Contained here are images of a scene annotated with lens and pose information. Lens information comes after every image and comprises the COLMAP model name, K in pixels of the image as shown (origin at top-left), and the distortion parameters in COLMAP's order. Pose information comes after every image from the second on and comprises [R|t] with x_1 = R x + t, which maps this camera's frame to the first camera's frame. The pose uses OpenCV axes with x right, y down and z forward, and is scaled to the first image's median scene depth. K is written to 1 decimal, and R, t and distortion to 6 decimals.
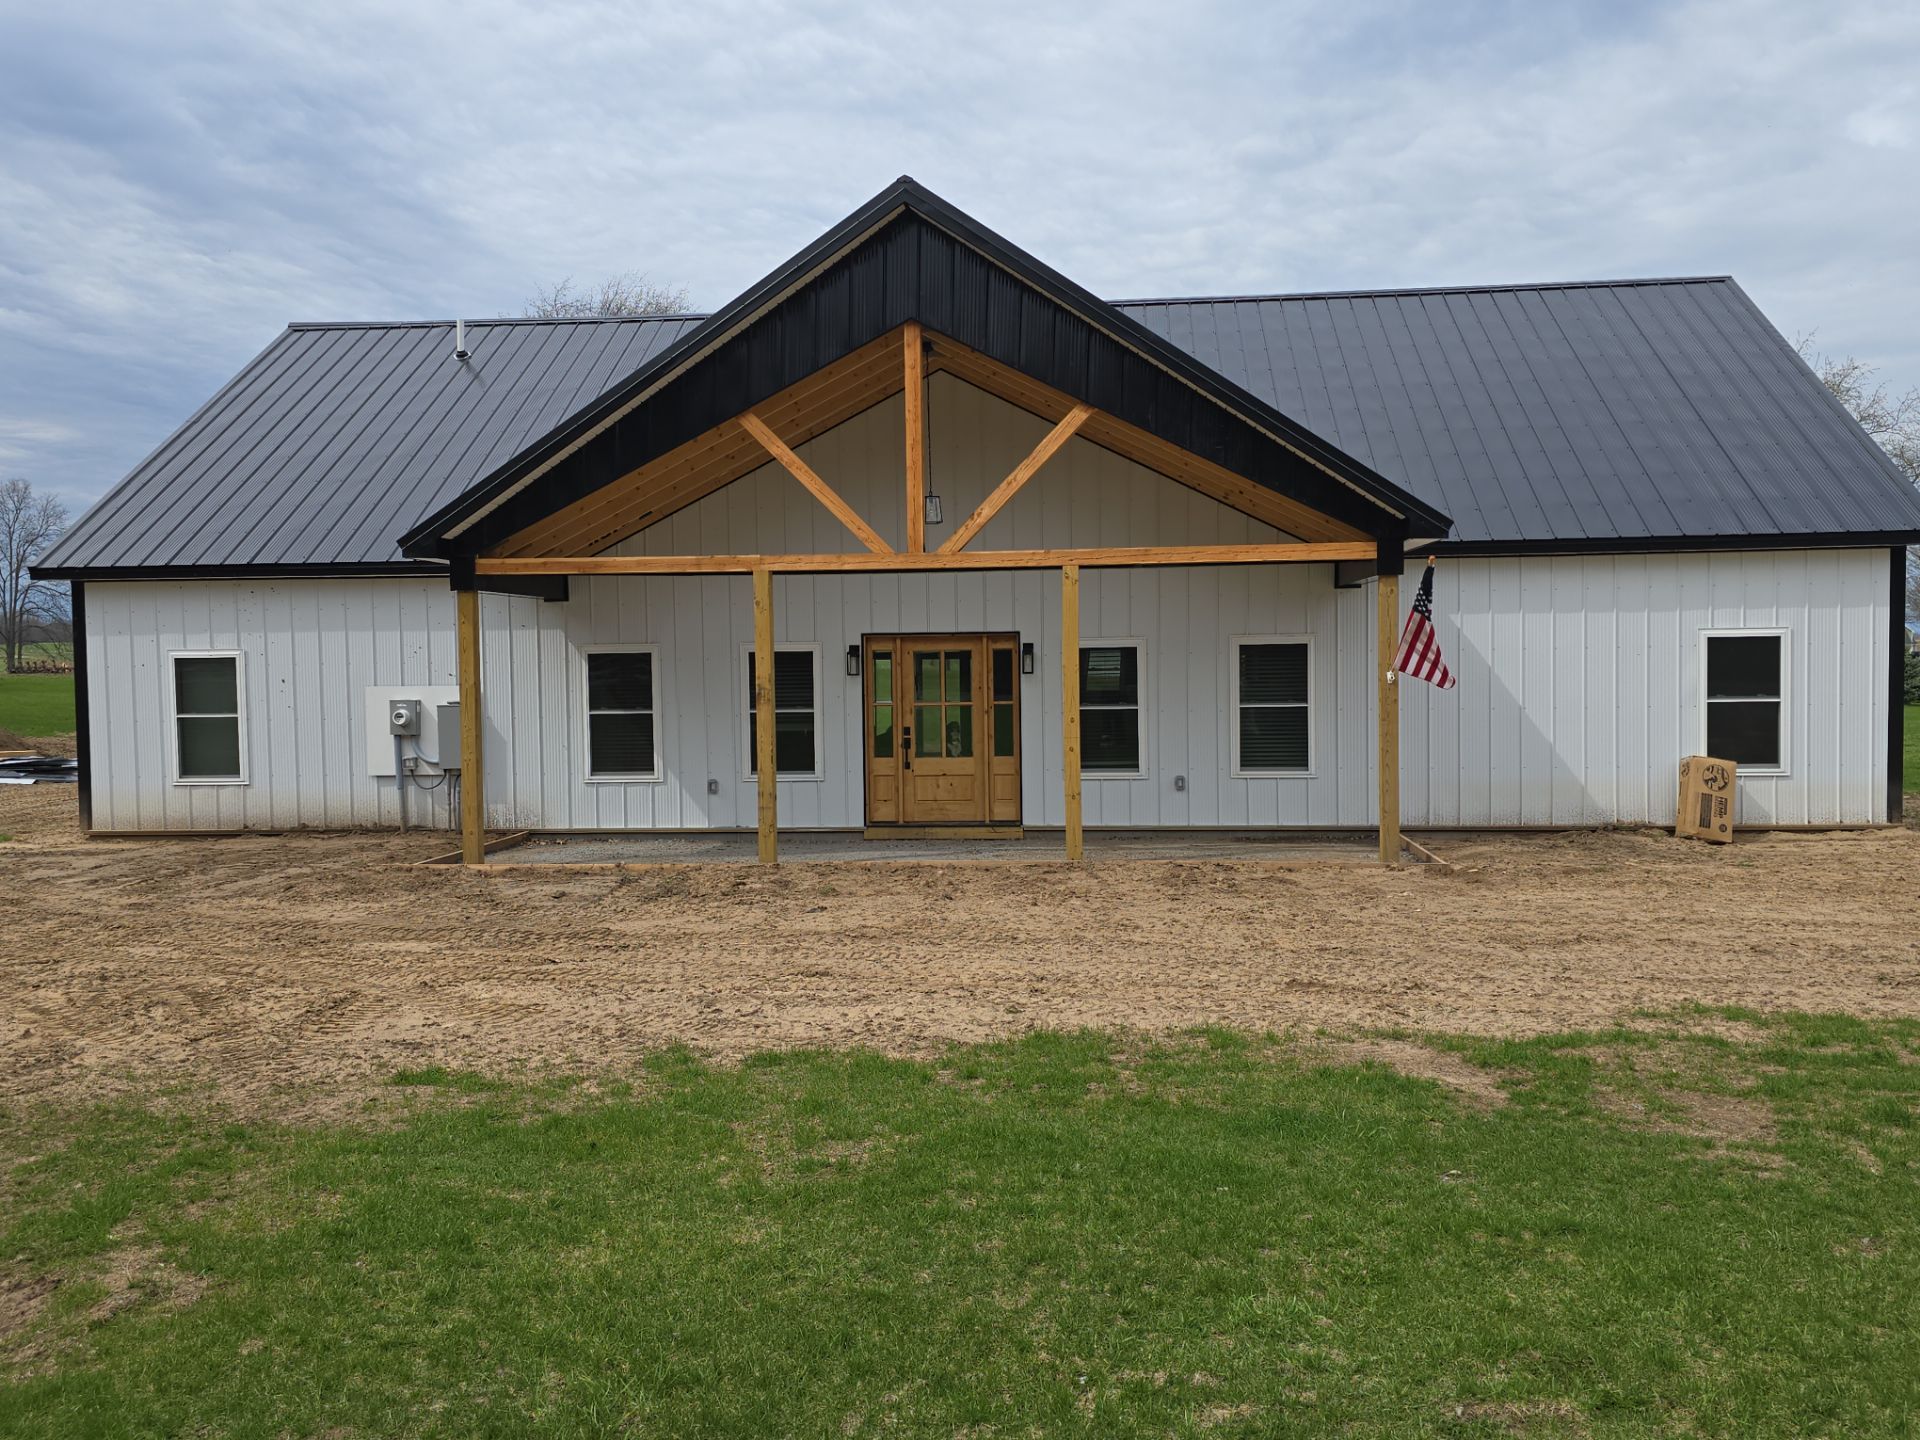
lens RADIAL K [[1555.8, 0, 1003.7], [0, 1555.8, 715.3], [0, 0, 1]] dist [0.112228, -0.165257]
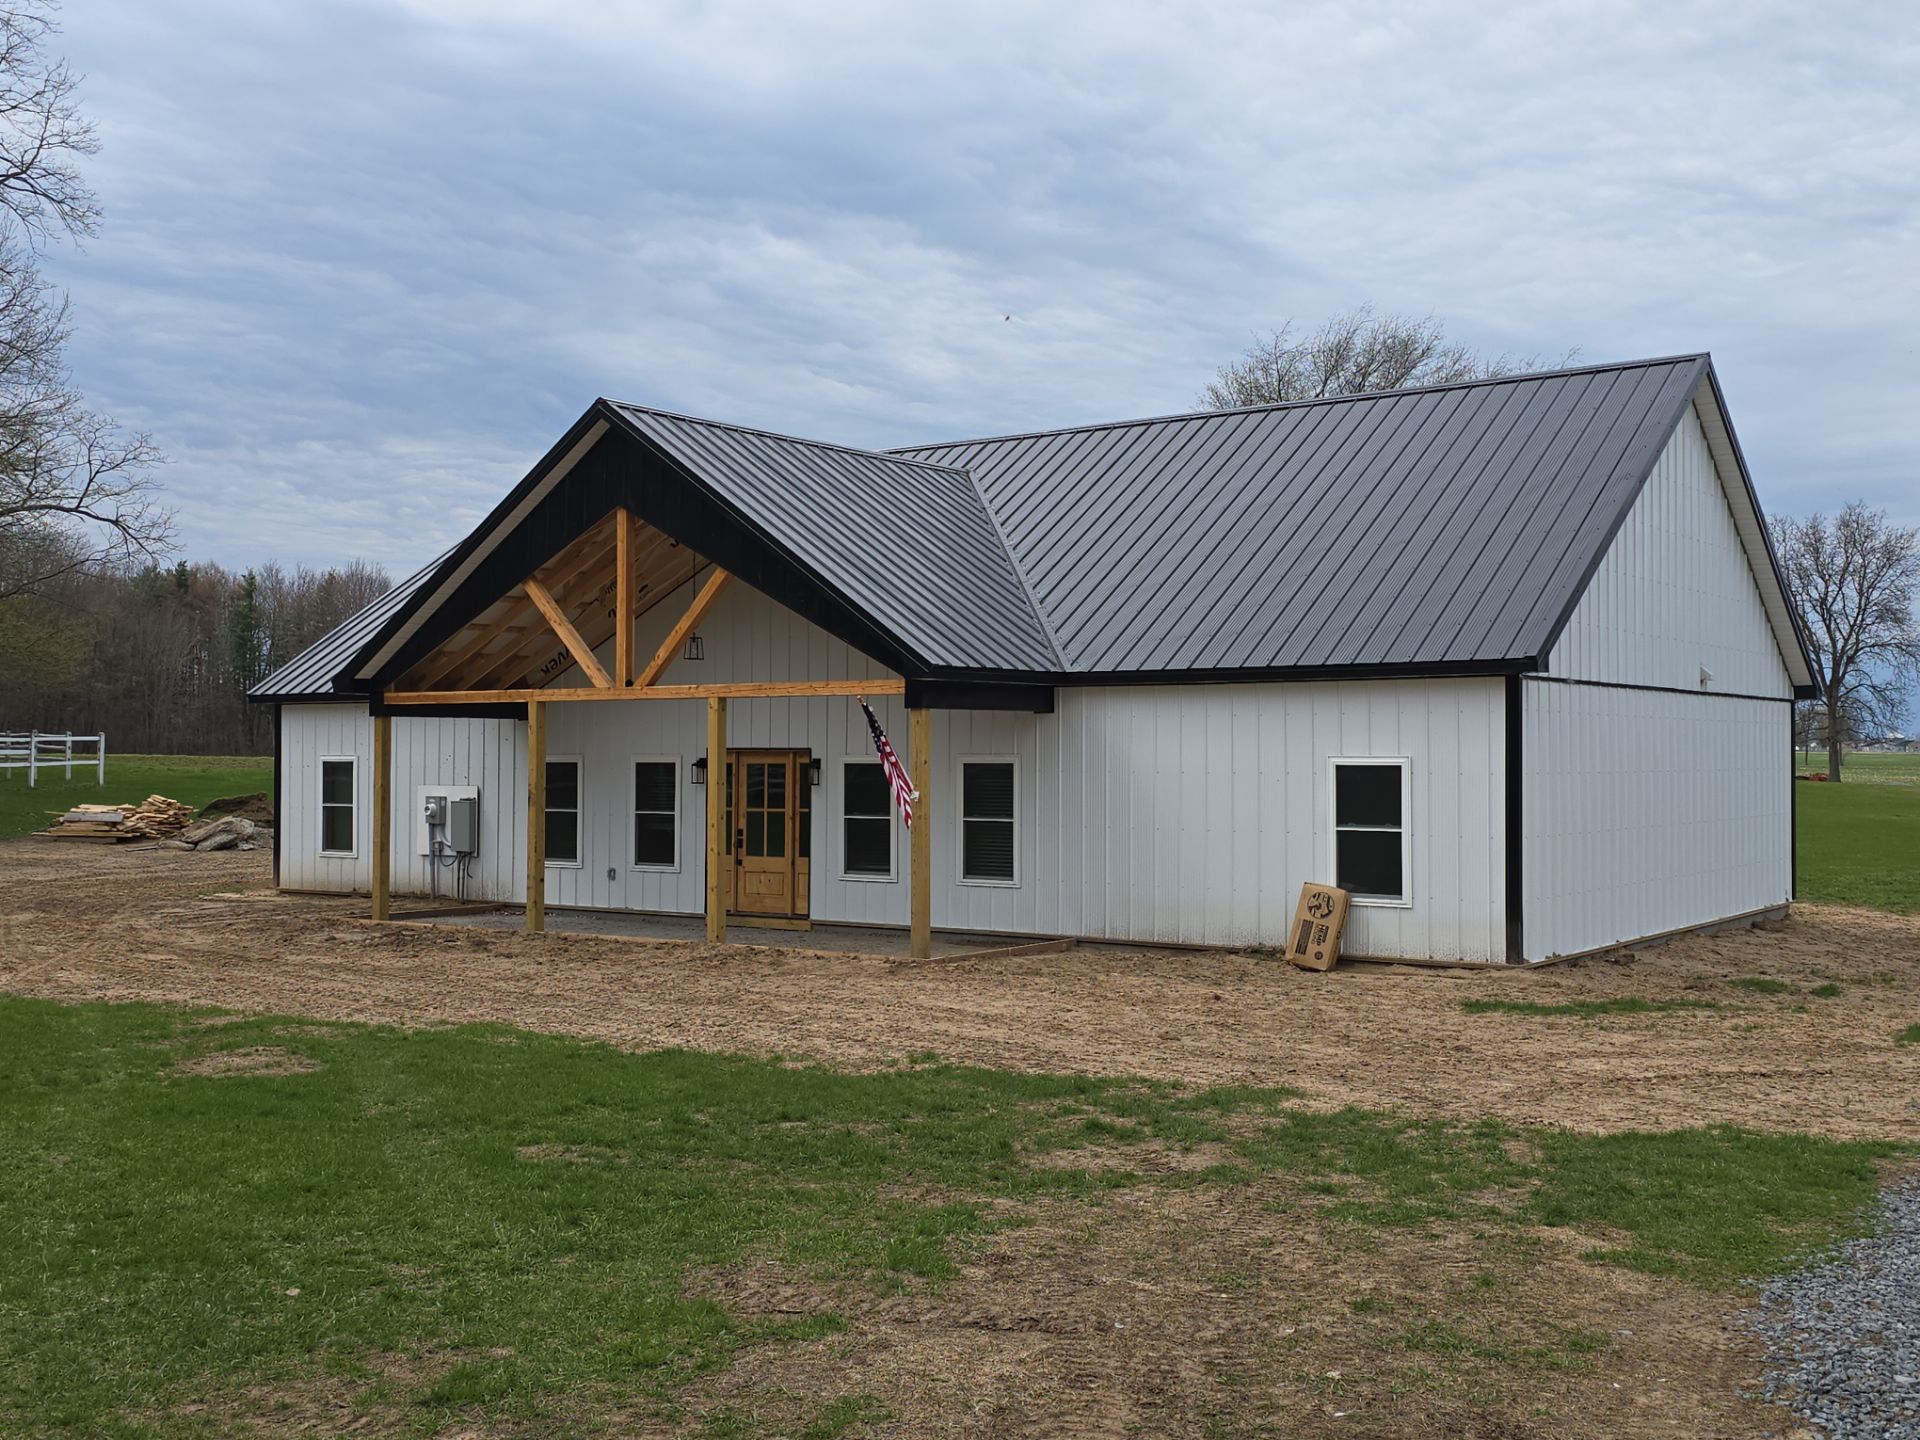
lens RADIAL K [[1994.8, 0, 960.0], [0, 1994.8, 720.0], [0, 0, 1]] dist [0.115281, -0.000261]
pose [[0.861897, 0.005198, -0.507056, 1.005105], [-0.031046, 0.998613, -0.042535, -0.018701], [0.506132, 0.052402, 0.860863, -0.245381]]
